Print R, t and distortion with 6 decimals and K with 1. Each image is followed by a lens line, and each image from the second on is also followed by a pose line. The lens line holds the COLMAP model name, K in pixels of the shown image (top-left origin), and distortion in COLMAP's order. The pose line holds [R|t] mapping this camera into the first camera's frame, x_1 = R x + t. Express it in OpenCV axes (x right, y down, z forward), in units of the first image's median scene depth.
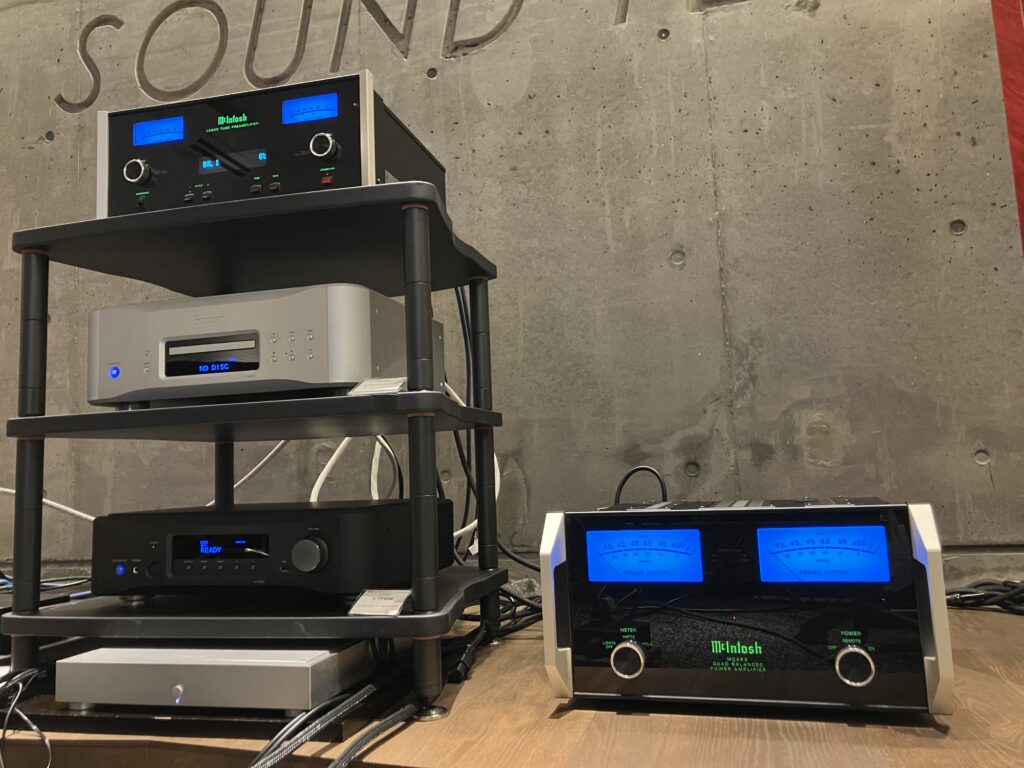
lens RADIAL K [[860.7, 0, 494.9], [0, 860.7, 368.6], [0, 0, 1]] dist [0.030952, 0.002684]
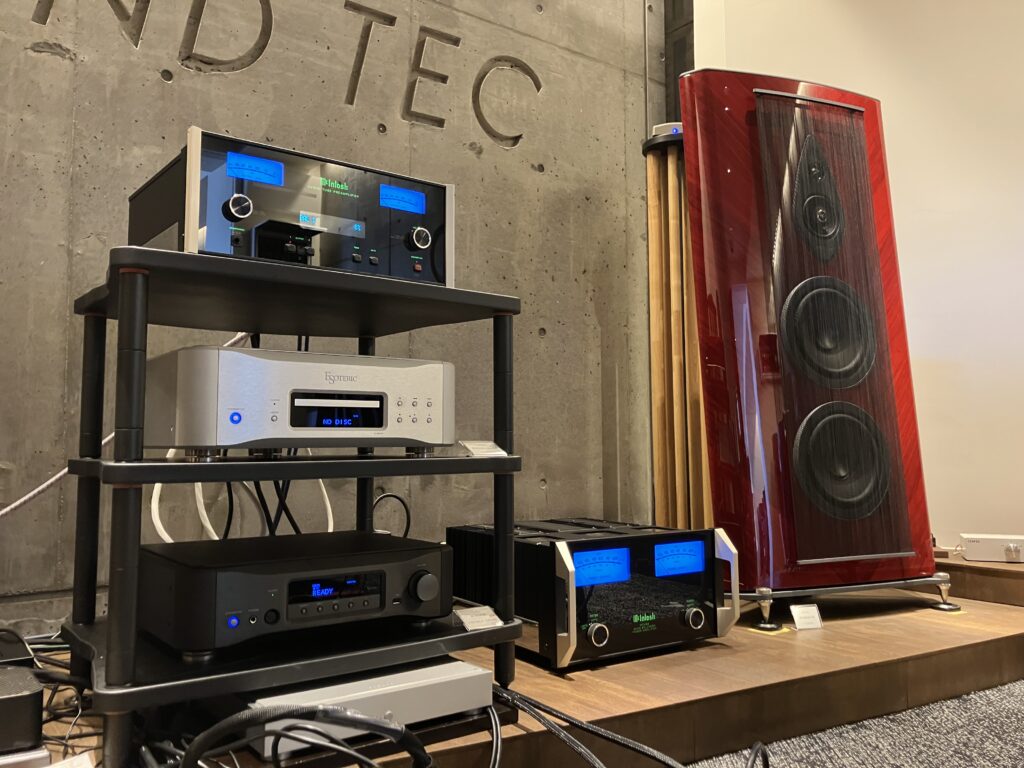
lens RADIAL K [[846.9, 0, 512.0], [0, 846.9, 384.0], [0, 0, 1]] dist [0.091409, -0.099221]
pose [[0.618692, 0.090778, 0.780371, -0.646292], [-0.113048, 0.993251, -0.025916, -0.028763], [-0.777458, -0.072186, 0.624779, 0.108230]]
